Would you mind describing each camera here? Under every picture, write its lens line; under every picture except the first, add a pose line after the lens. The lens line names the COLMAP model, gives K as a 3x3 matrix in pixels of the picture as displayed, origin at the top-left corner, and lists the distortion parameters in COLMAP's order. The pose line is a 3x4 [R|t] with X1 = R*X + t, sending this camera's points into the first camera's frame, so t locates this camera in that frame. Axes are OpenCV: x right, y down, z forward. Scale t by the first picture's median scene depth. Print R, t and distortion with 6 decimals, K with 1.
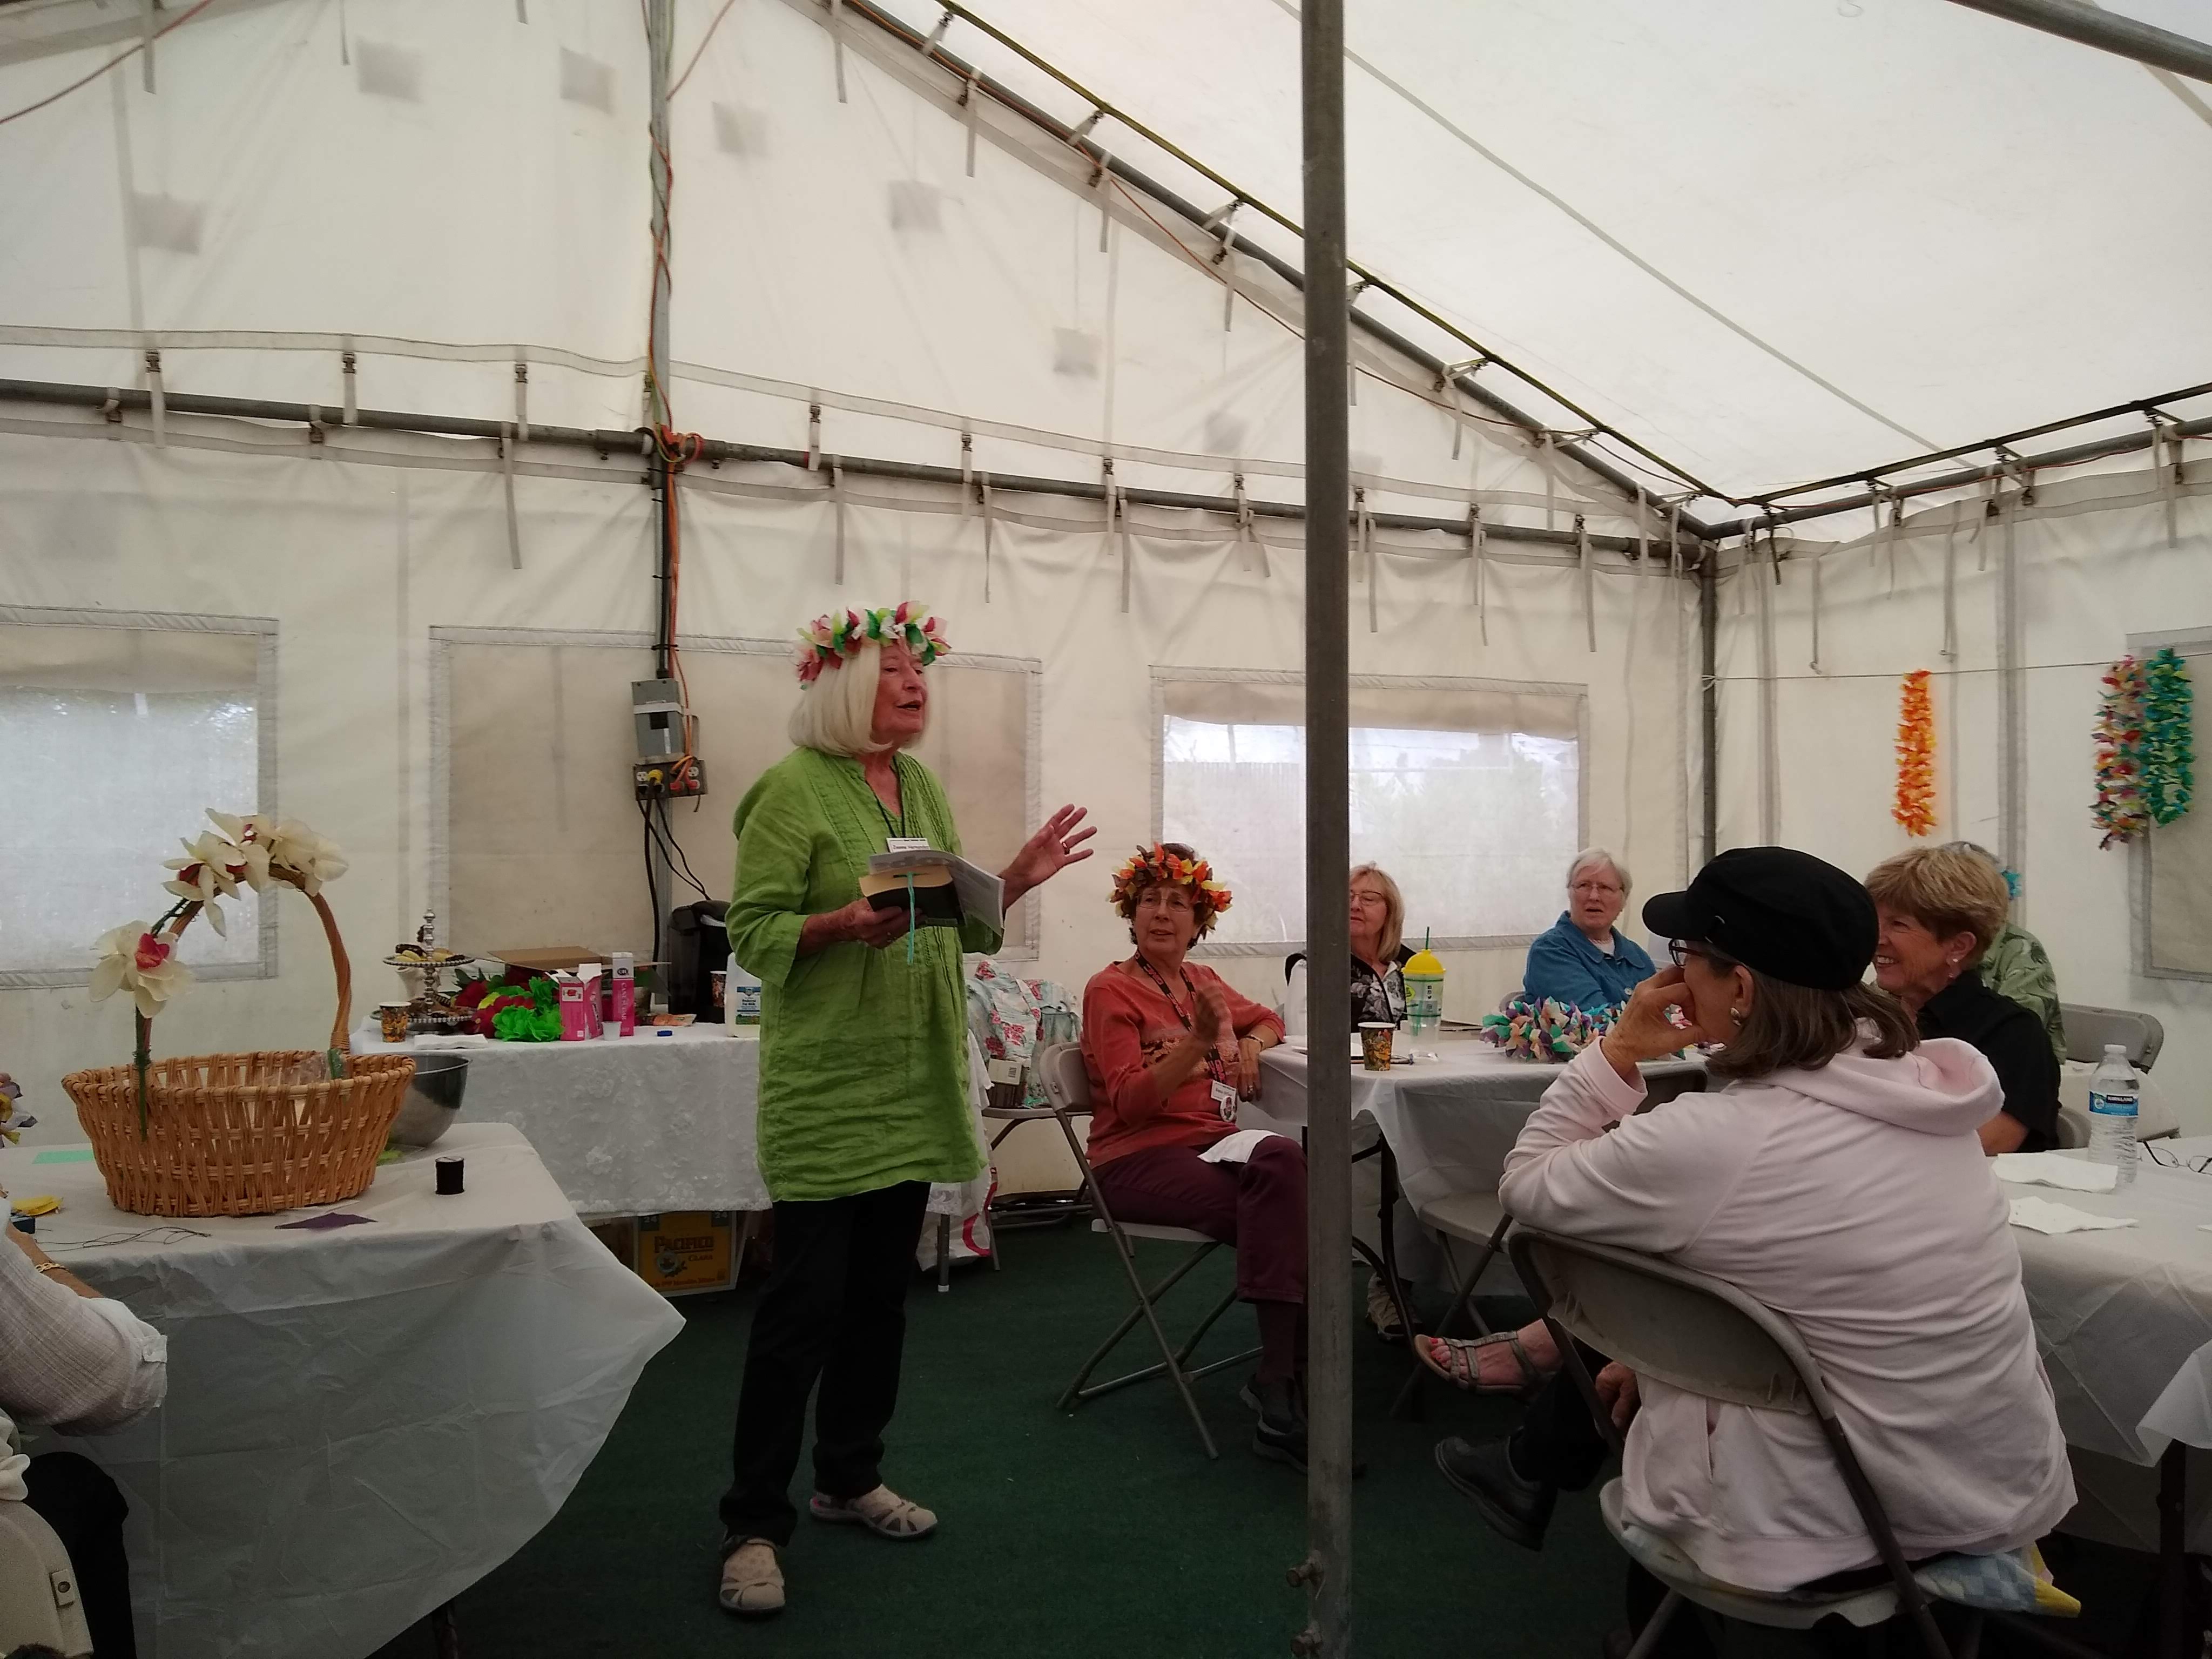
lens RADIAL K [[1755.8, 0, 1083.6], [0, 1755.8, 835.2], [0, 0, 1]] dist [-0.003179, 0.016601]
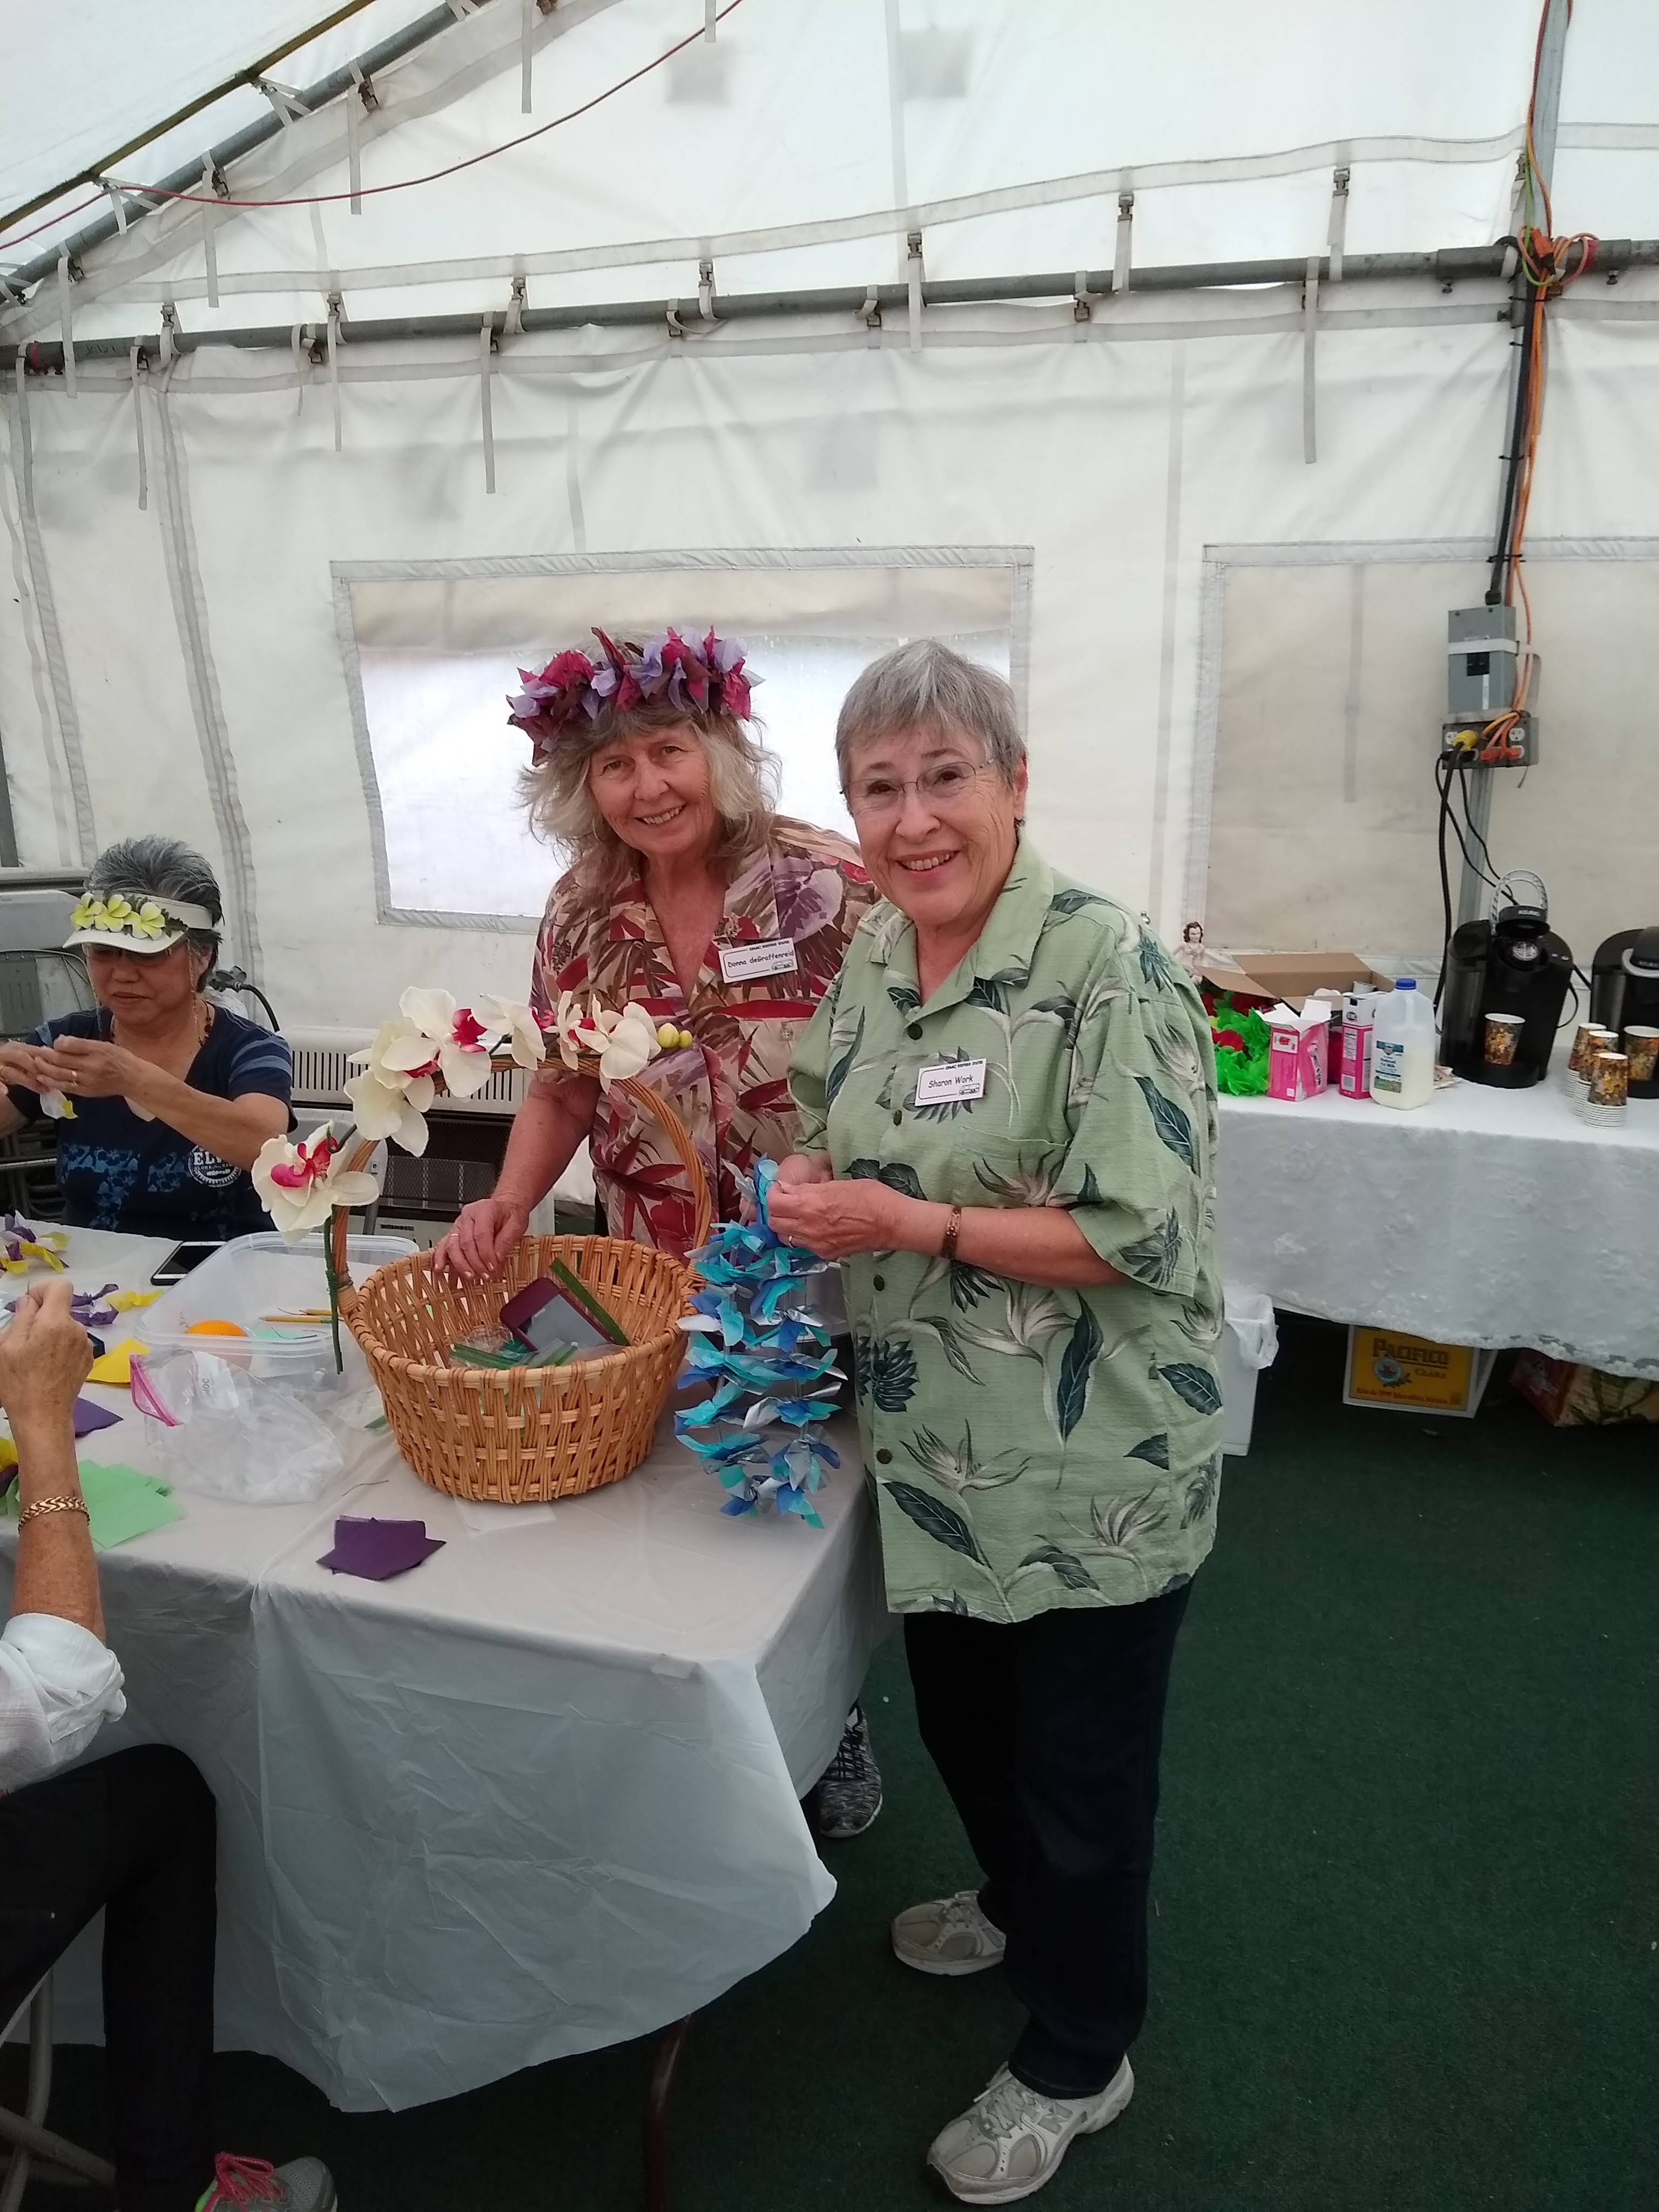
lens RADIAL K [[1755.8, 0, 822.4], [0, 1755.8, 1088.5], [0, 0, 1]] dist [-0.003179, 0.016601]
pose [[0.747267, 0.174089, -0.641315, 0.057674], [-0.005612, 0.966694, 0.255875, -0.078329], [0.664500, -0.187608, 0.723356, 0.234094]]
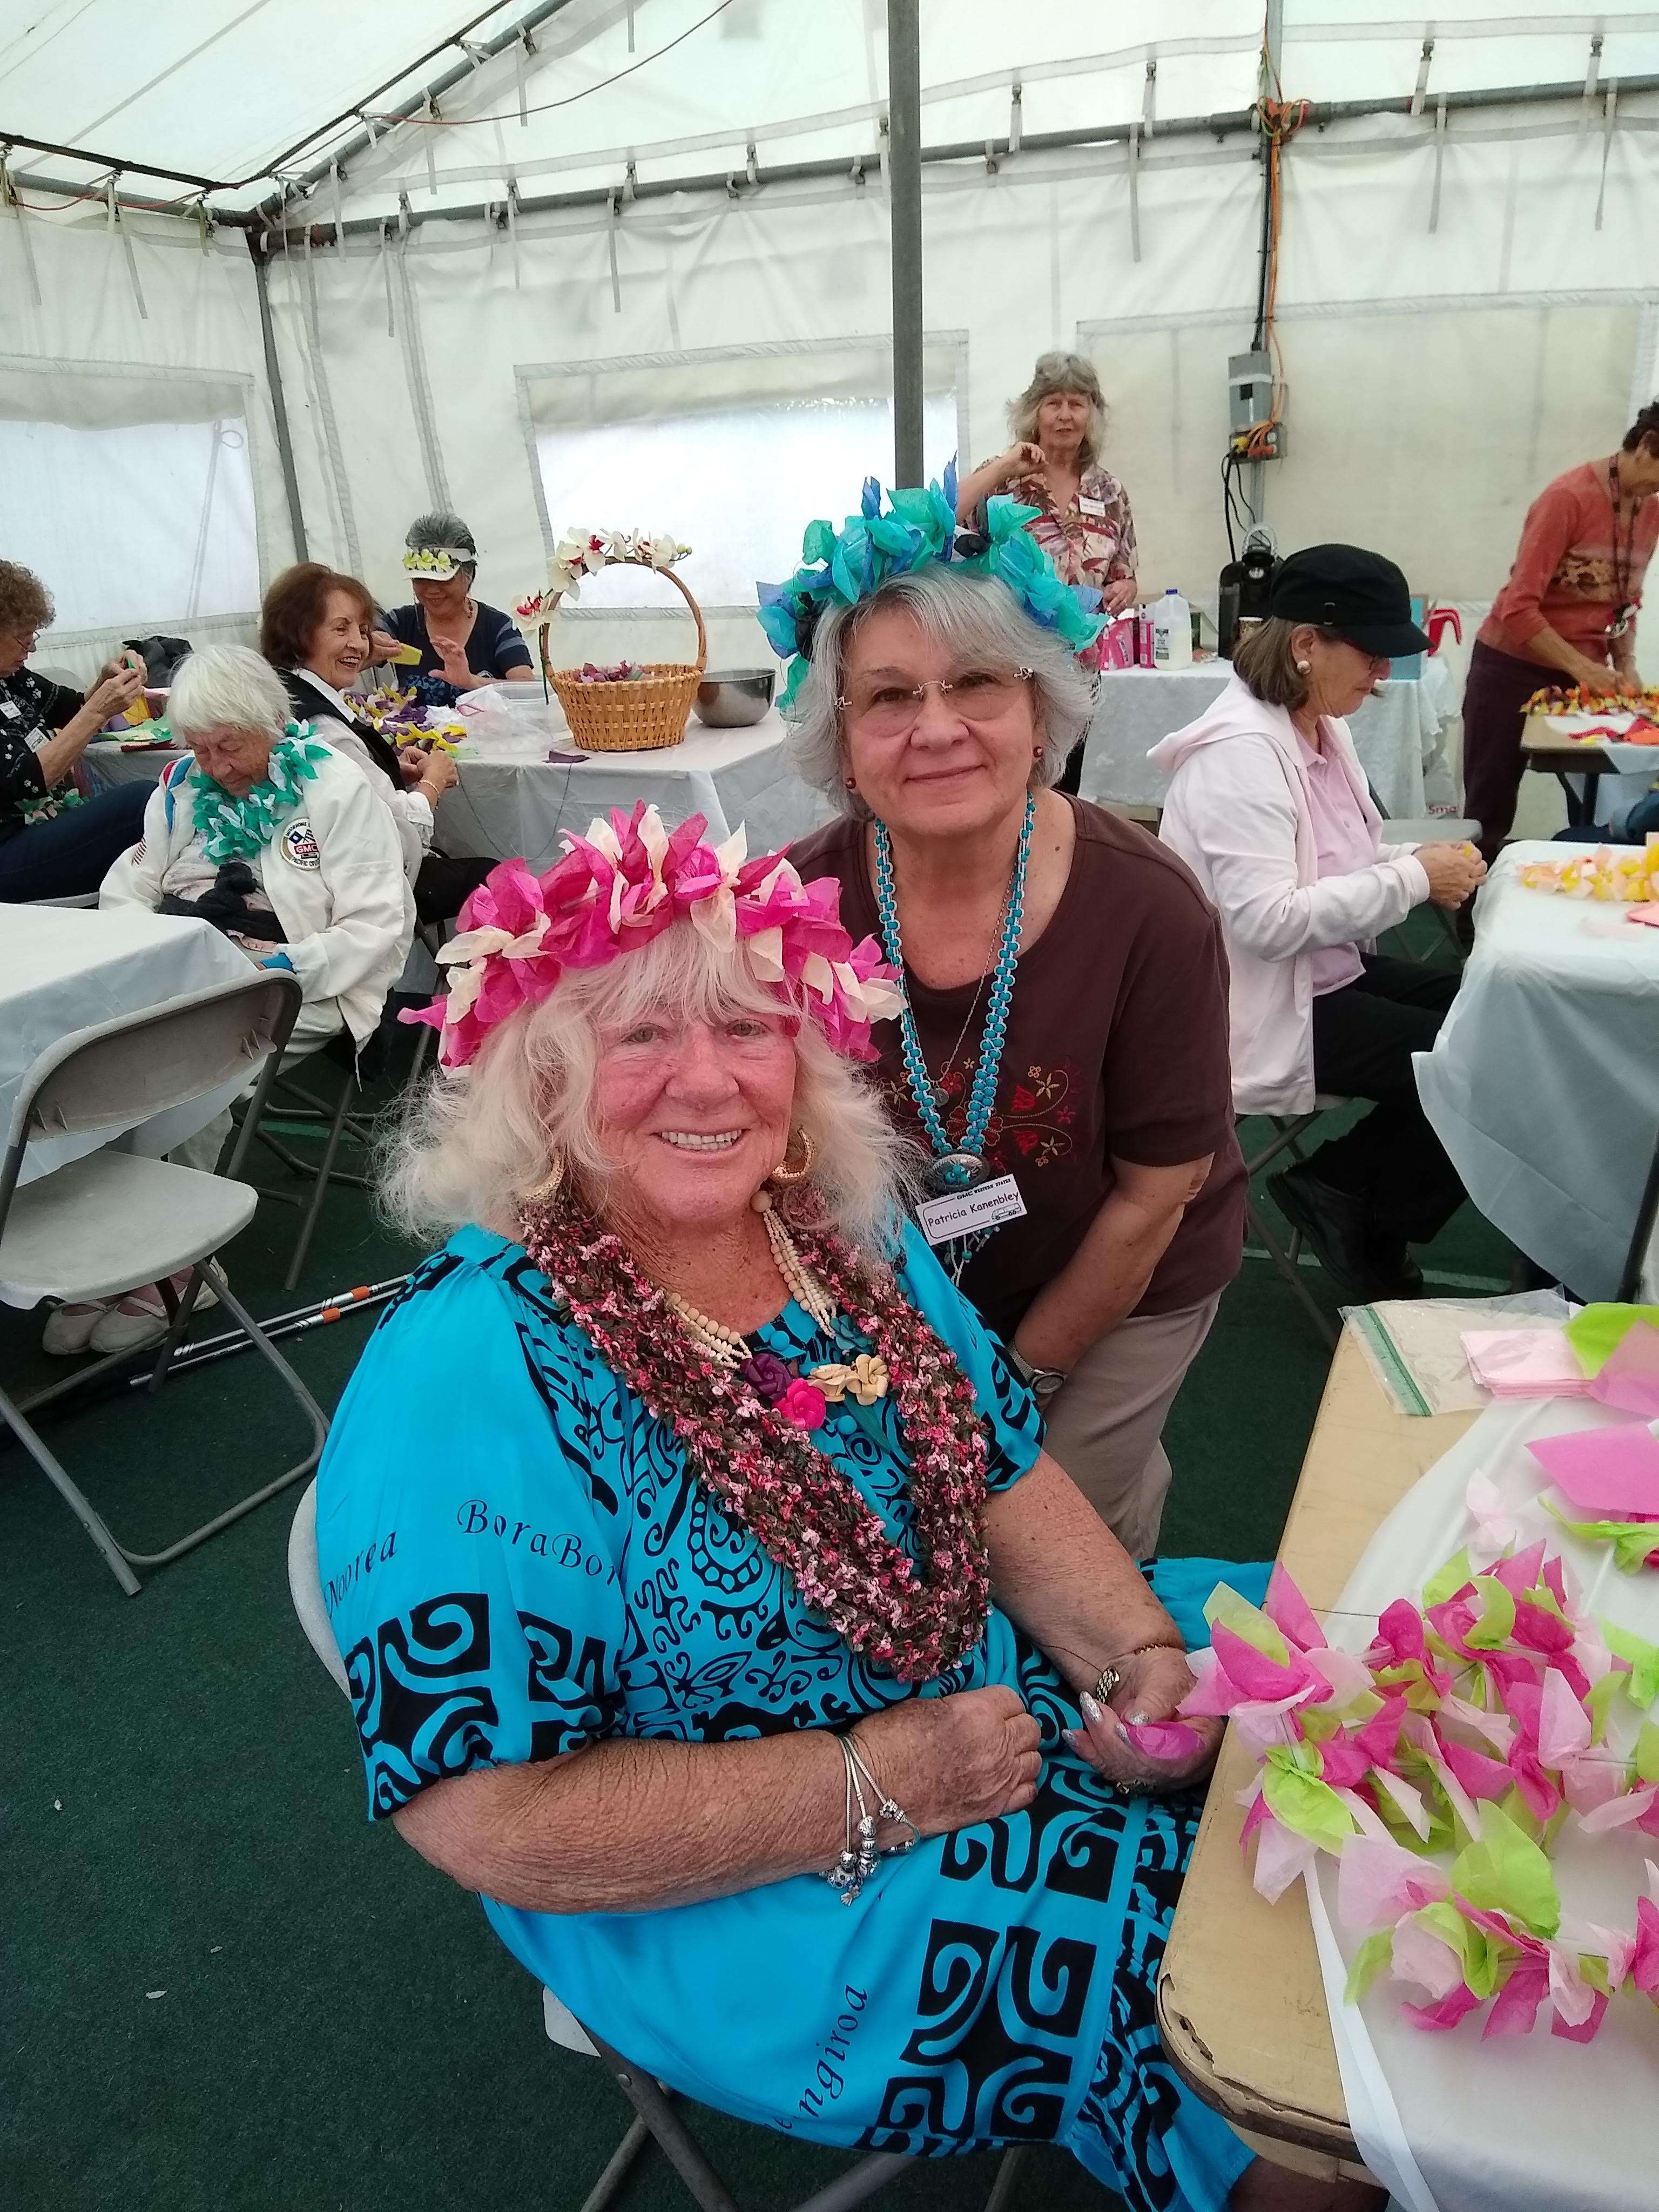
lens RADIAL K [[1781.6, 0, 845.3], [0, 1781.6, 1133.3], [0, 0, 1]] dist [-0.001224, -0.006591]
pose [[0.687718, 0.229400, -0.688782, 0.482058], [0.034094, 0.937511, 0.346281, -0.021758], [0.725177, -0.261626, 0.636922, -0.062163]]
